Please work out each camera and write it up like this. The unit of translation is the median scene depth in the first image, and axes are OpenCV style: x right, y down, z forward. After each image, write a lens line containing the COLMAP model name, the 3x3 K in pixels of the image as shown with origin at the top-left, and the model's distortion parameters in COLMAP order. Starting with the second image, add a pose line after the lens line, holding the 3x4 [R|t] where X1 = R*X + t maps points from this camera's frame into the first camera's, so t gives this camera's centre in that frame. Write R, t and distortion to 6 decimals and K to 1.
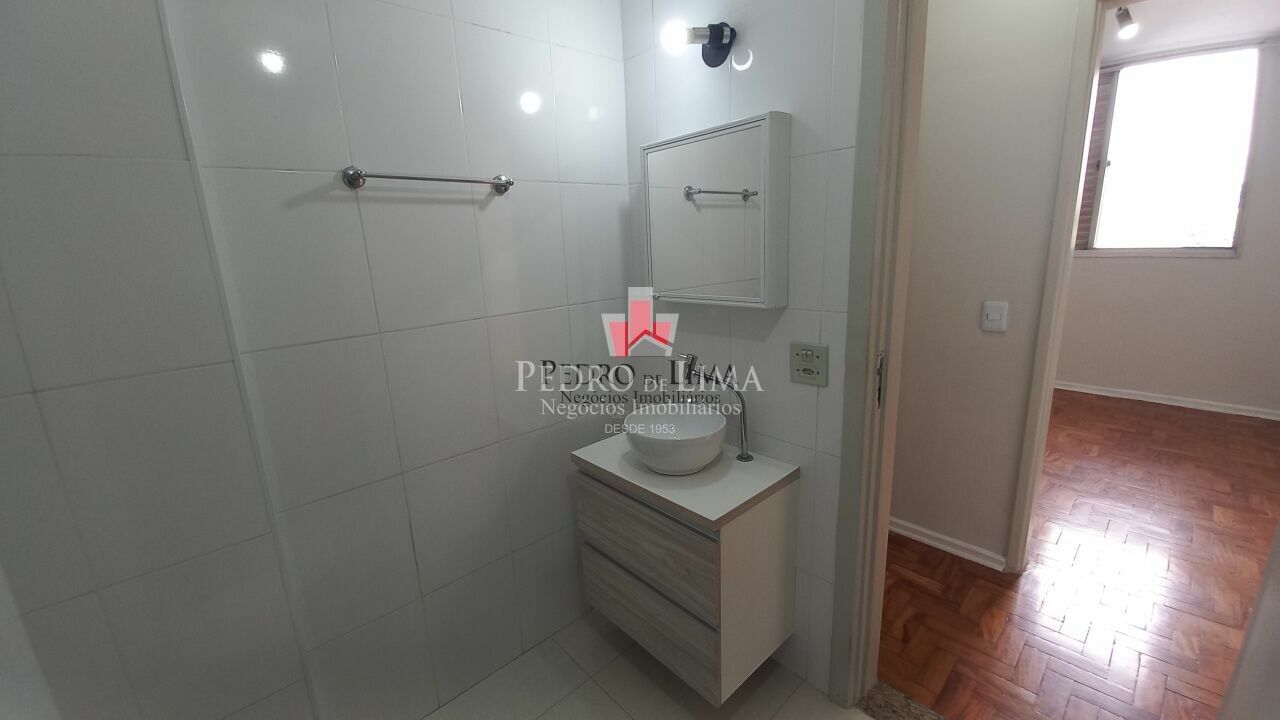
lens RADIAL K [[494.2, 0, 631.0], [0, 494.2, 353.8], [0, 0, 1]] dist [-0.000141, -0.012526]
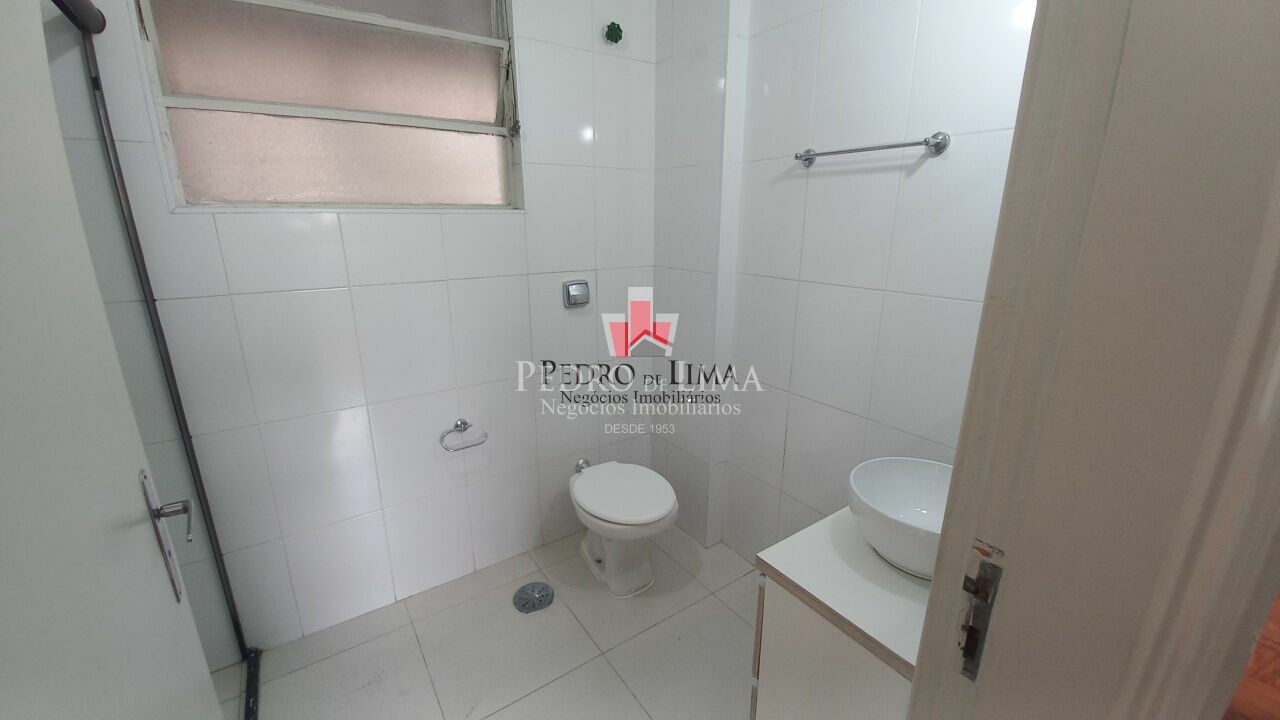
lens RADIAL K [[494.2, 0, 631.0], [0, 494.2, 353.8], [0, 0, 1]] dist [-0.000141, -0.012526]
pose [[-0.143574, 0.303575, -0.941928, 0.841717], [-0.208625, 0.921116, 0.328667, -0.202643], [0.967400, 0.243698, -0.068915, 0.726756]]
